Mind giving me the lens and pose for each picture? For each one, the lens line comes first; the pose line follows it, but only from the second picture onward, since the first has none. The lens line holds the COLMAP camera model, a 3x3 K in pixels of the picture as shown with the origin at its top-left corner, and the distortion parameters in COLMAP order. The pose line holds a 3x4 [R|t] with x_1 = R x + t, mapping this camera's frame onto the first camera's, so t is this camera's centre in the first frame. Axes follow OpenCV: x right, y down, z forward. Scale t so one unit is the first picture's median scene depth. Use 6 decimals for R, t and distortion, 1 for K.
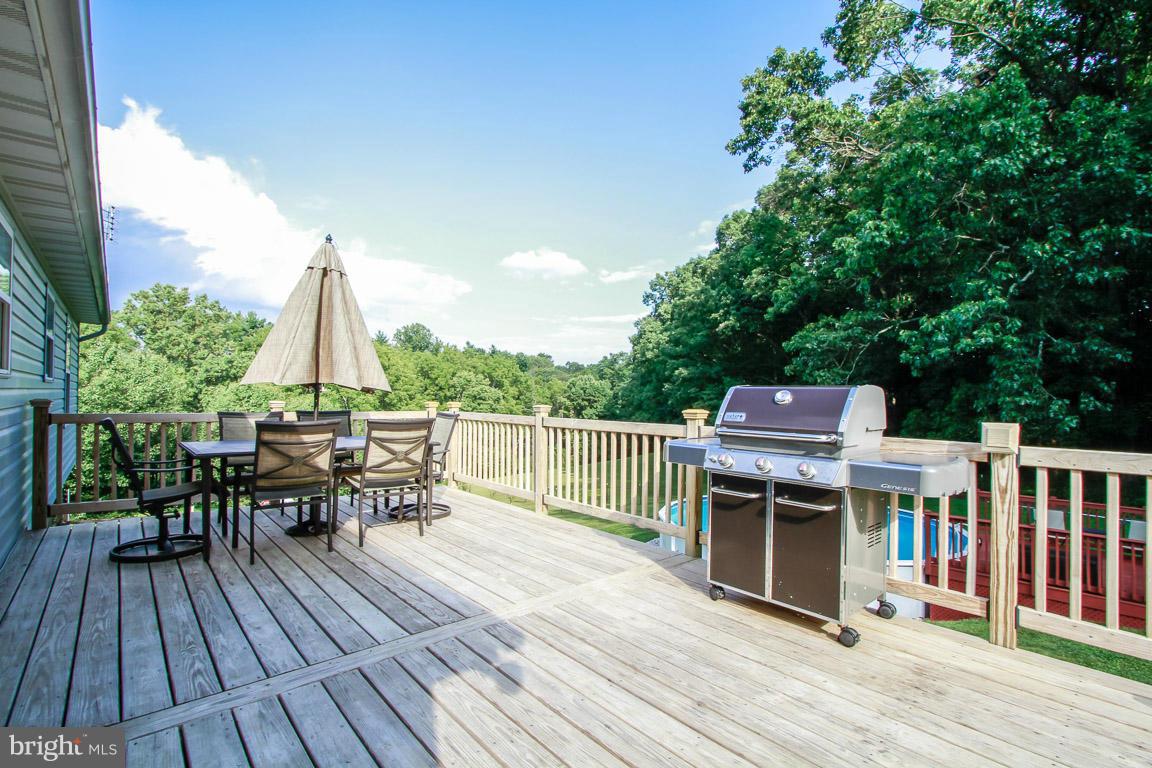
lens RADIAL K [[532.3, 0, 572.5], [0, 532.3, 390.3], [0, 0, 1]] dist [-0.009978, -0.000664]
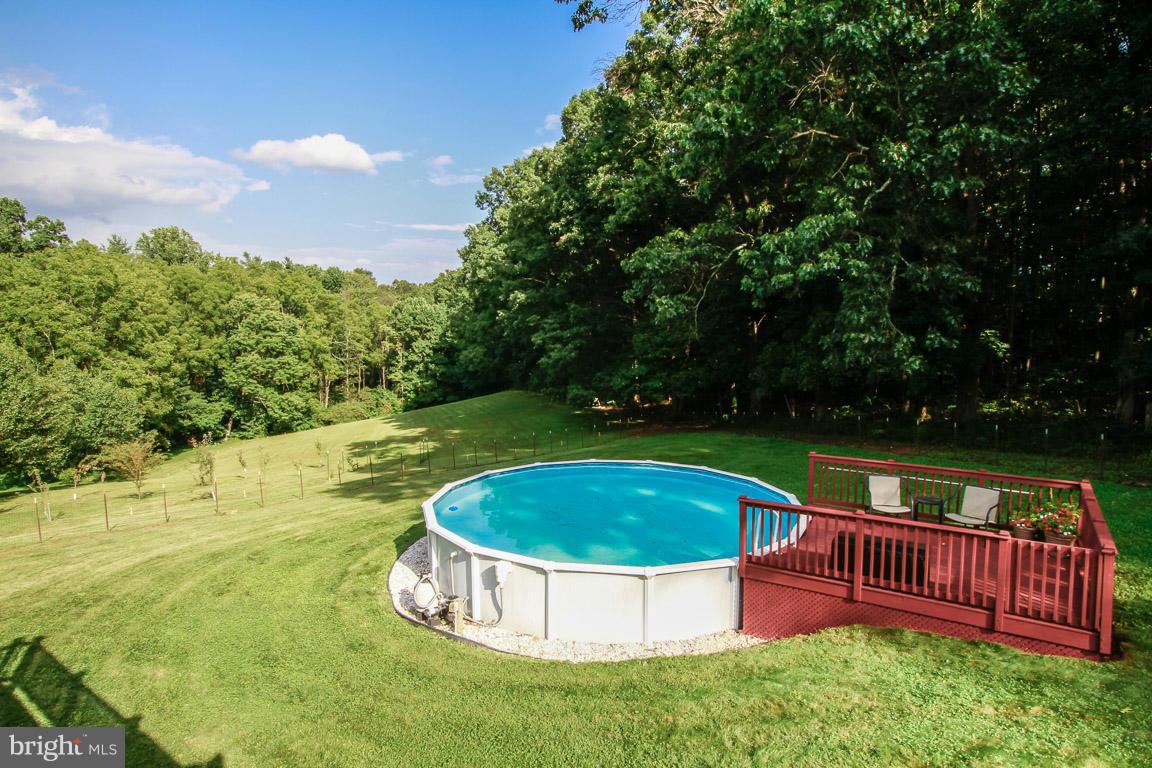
lens RADIAL K [[613.6, 0, 576.3], [0, 613.6, 391.5], [0, 0, 1]] dist [0.014874, -0.026728]
pose [[0.974097, -0.033809, 0.223588, 0.123629], [0.004726, 0.991588, 0.129350, -0.017009], [-0.226081, -0.124942, 0.966063, 0.102523]]
